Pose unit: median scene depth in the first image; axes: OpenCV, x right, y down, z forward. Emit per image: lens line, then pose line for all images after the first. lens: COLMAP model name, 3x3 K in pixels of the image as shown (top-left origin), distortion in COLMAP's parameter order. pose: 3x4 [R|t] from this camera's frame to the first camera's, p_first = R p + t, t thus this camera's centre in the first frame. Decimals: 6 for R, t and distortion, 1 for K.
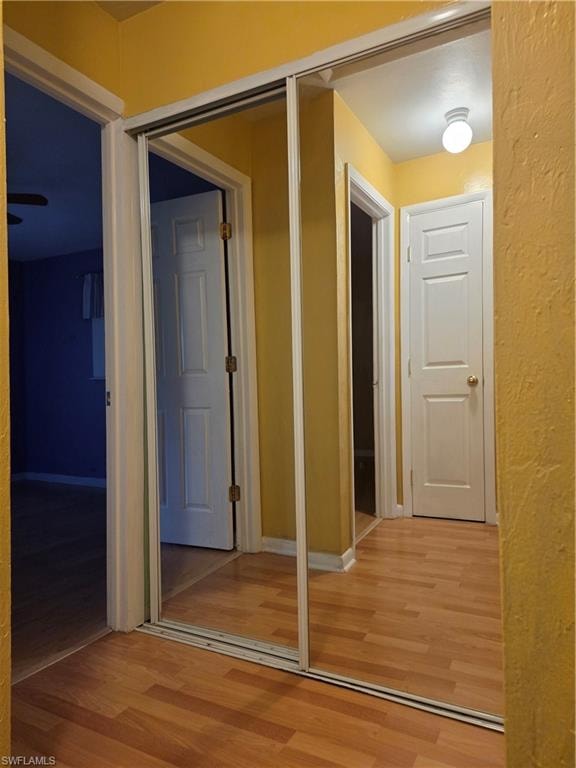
lens RADIAL K [[500.2, 0, 293.0], [0, 500.2, 384.0], [0, 0, 1]] dist [0.099183, -0.086763]
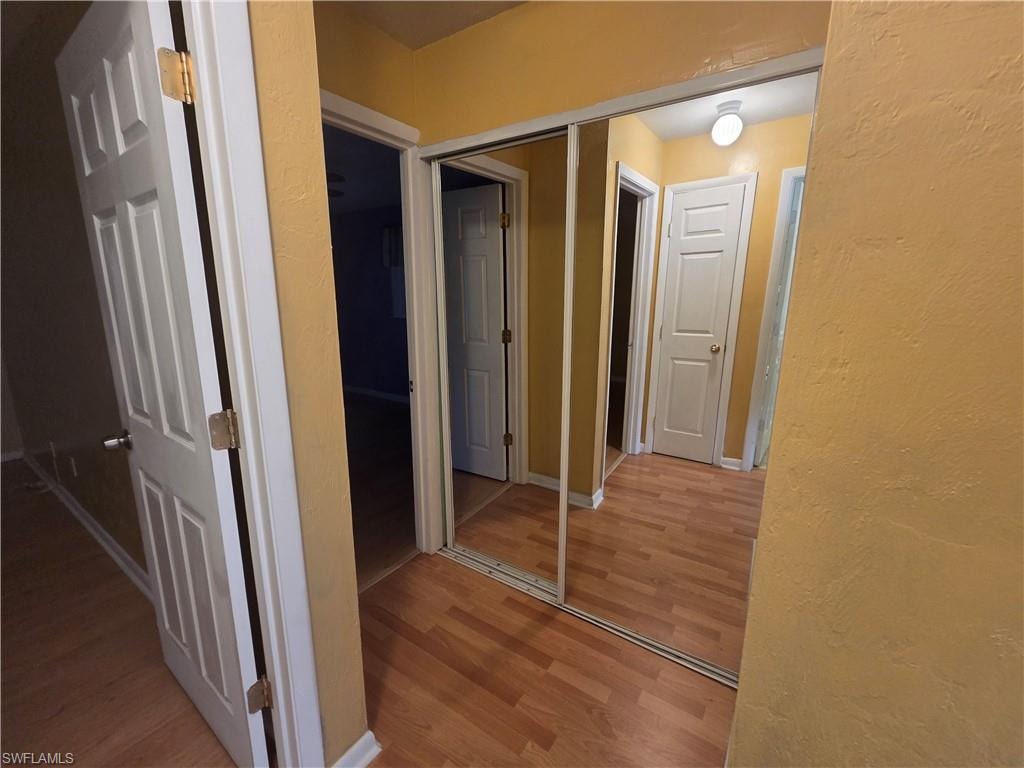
lens RADIAL K [[420.4, 0, 512.0], [0, 420.4, 384.0], [0, 0, 1]] dist [0.000079, 0.000083]
pose [[0.994834, 0.039552, -0.093492, -0.016075], [-0.019393, 0.978062, 0.207410, -0.151107], [0.099645, -0.204525, 0.973776, 0.013861]]
